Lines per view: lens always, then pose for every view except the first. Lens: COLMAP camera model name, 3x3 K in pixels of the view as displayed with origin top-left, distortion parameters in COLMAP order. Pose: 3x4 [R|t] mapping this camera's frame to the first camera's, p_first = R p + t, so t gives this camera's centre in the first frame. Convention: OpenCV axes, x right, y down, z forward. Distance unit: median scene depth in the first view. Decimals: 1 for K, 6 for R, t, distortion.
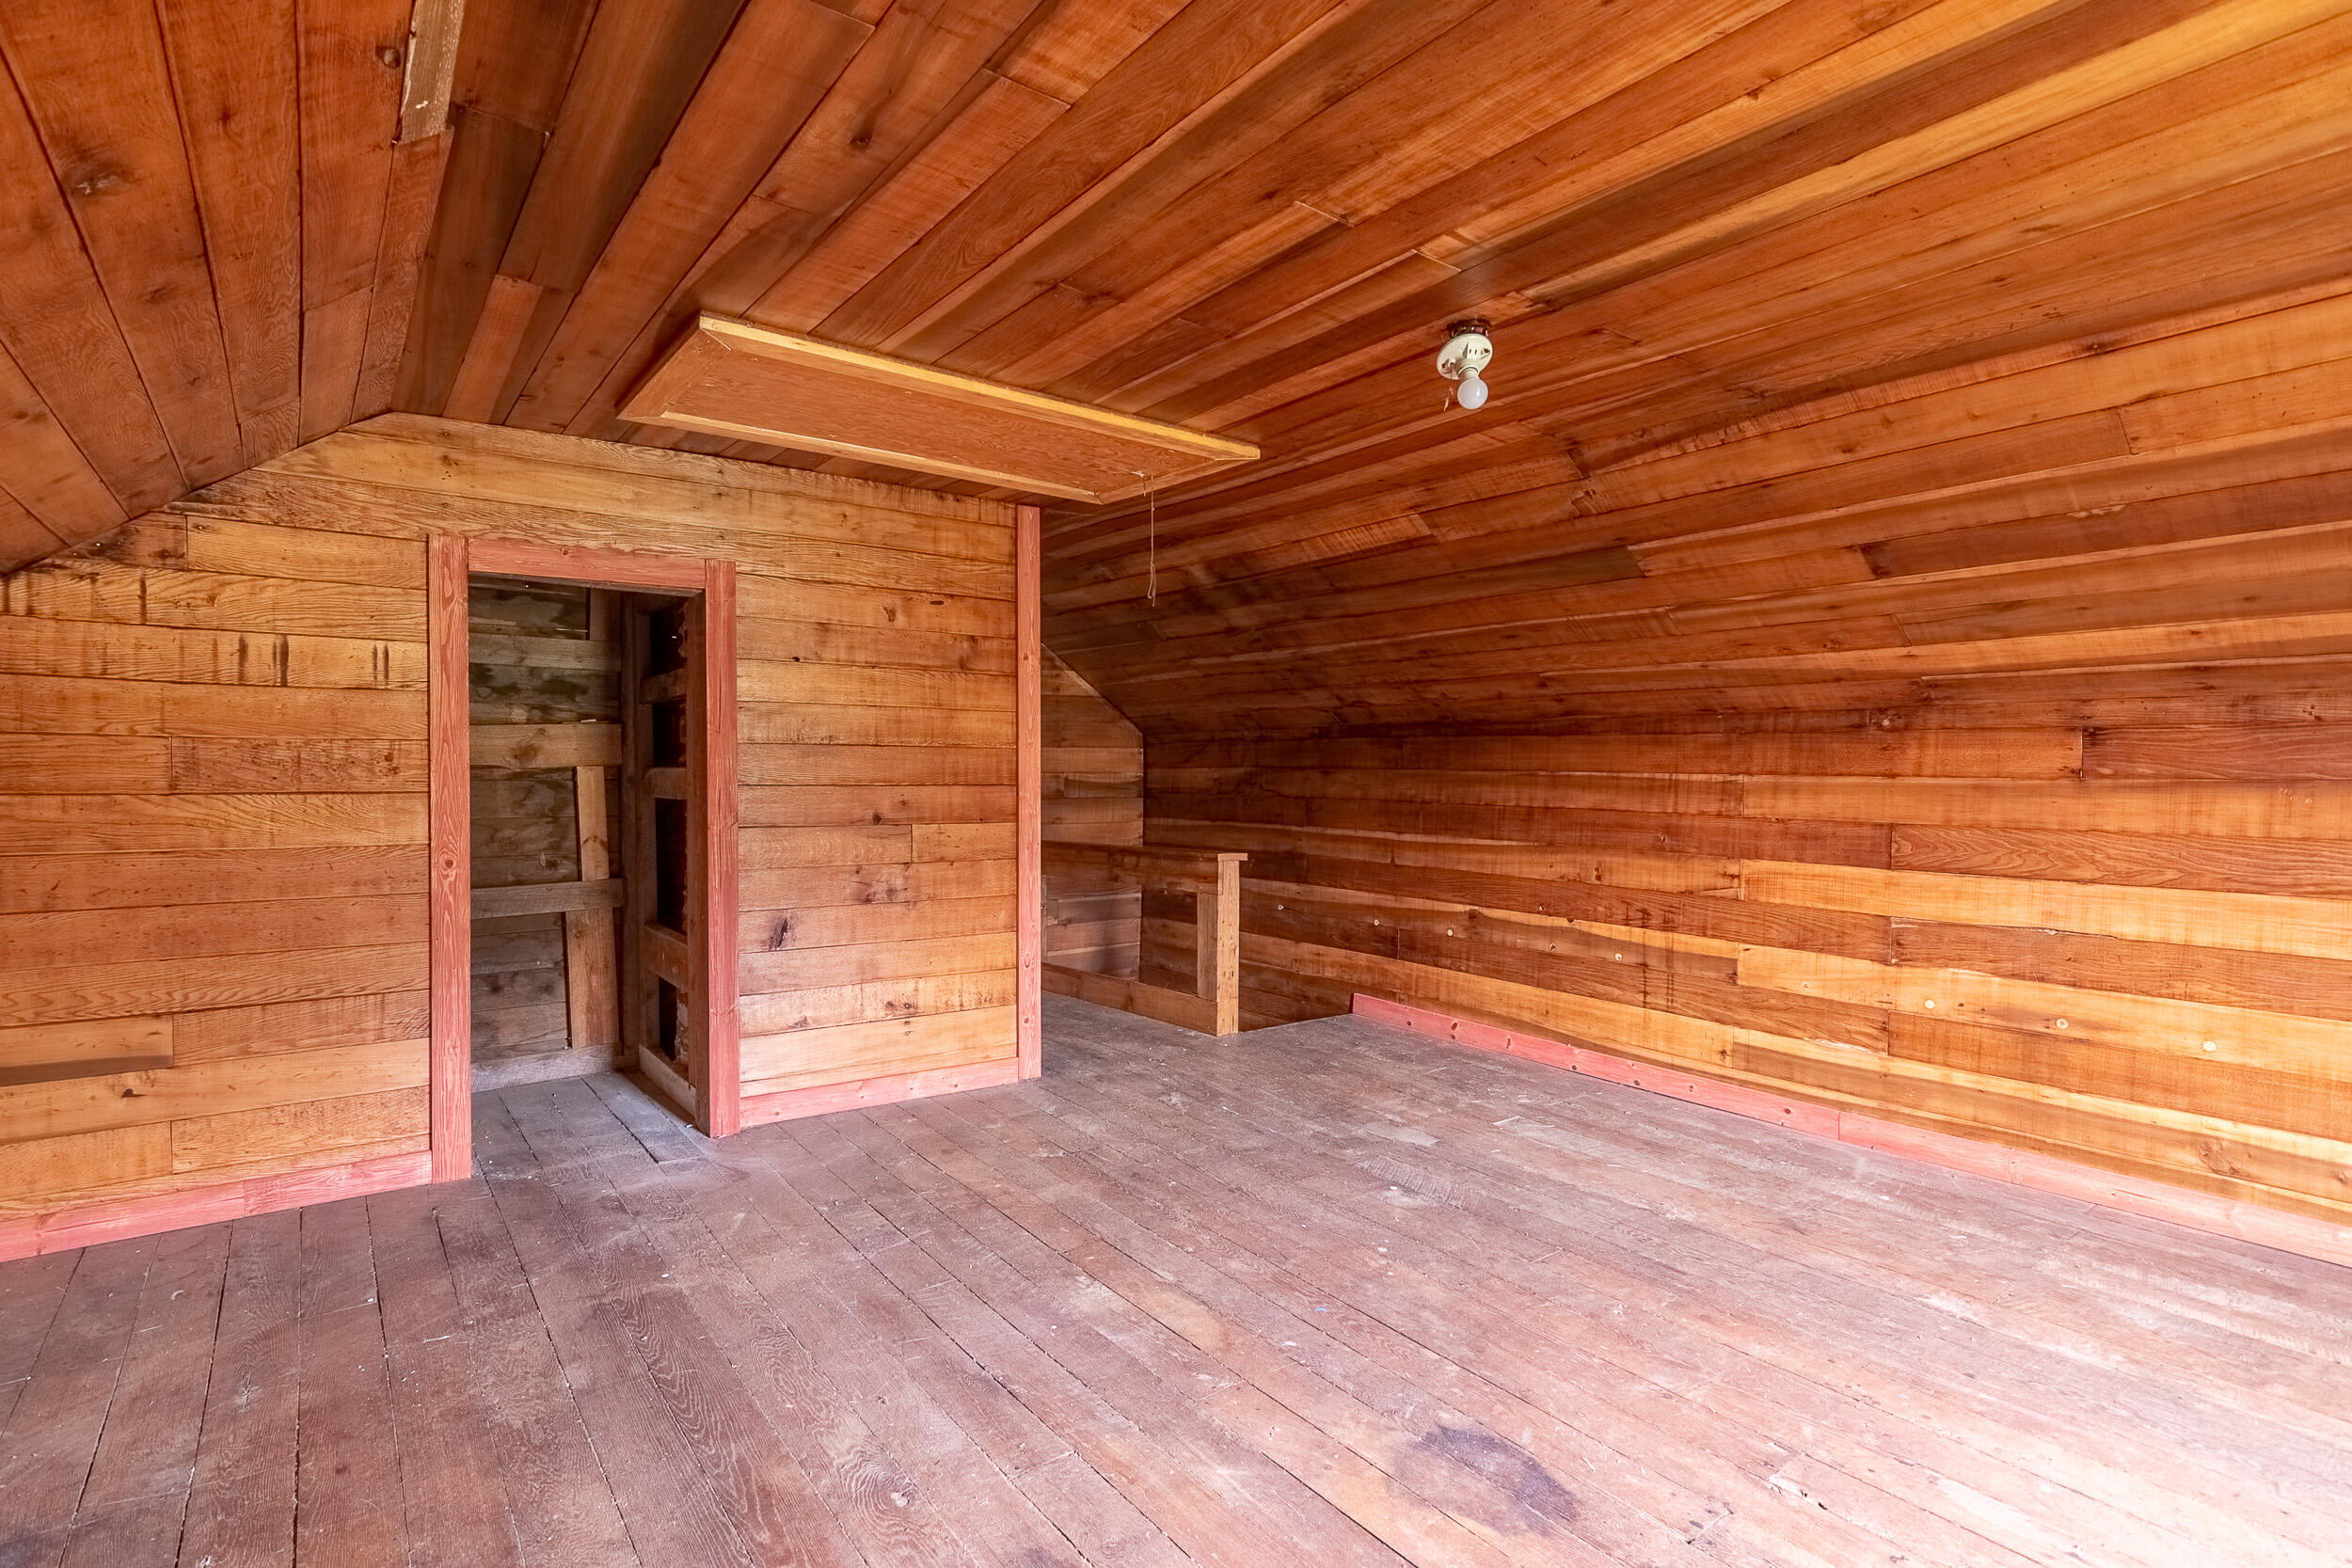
lens RADIAL K [[1133.3, 0, 1166.8], [0, 1133.3, 784.6], [0, 0, 1]] dist [-0.025370, 0.002962]
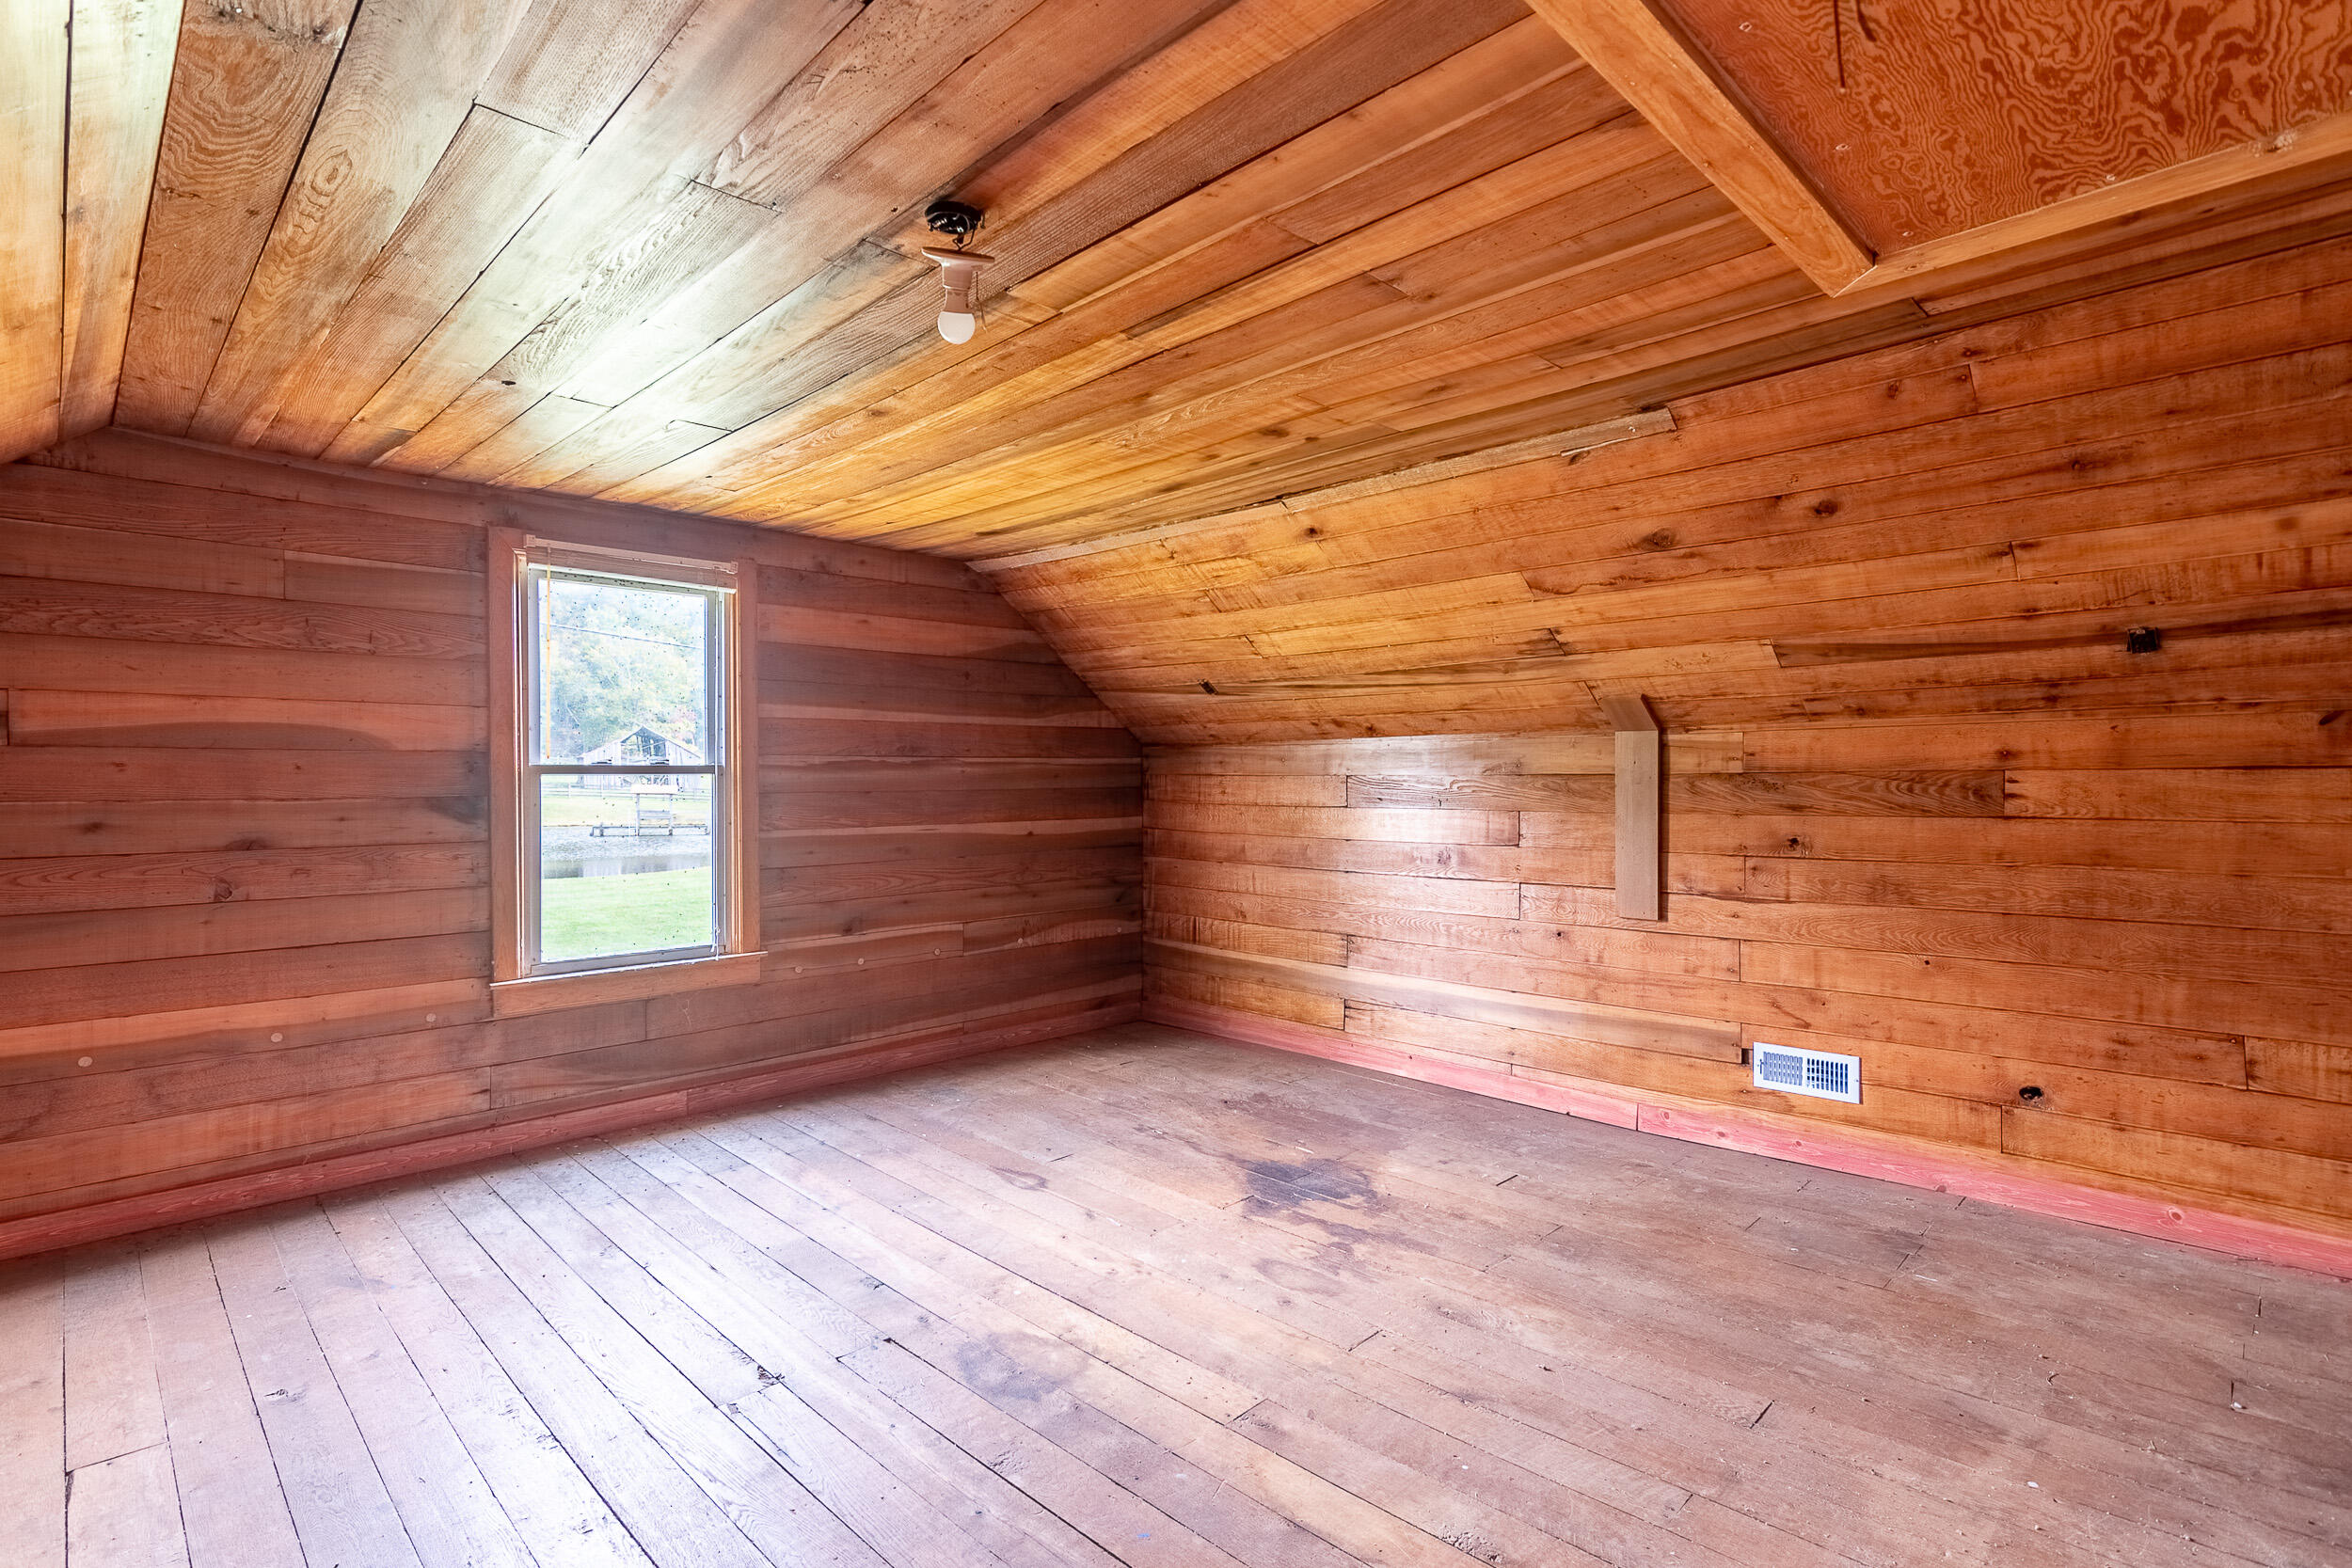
lens RADIAL K [[1133.3, 0, 1171.4], [0, 1133.3, 782.5], [0, 0, 1]] dist [-0.025370, 0.002962]
pose [[-0.990239, 0.001103, -0.139379, 0.256964], [-0.000745, 0.999912, 0.013210, -0.033057], [0.139381, 0.013185, -0.990151, 2.019067]]
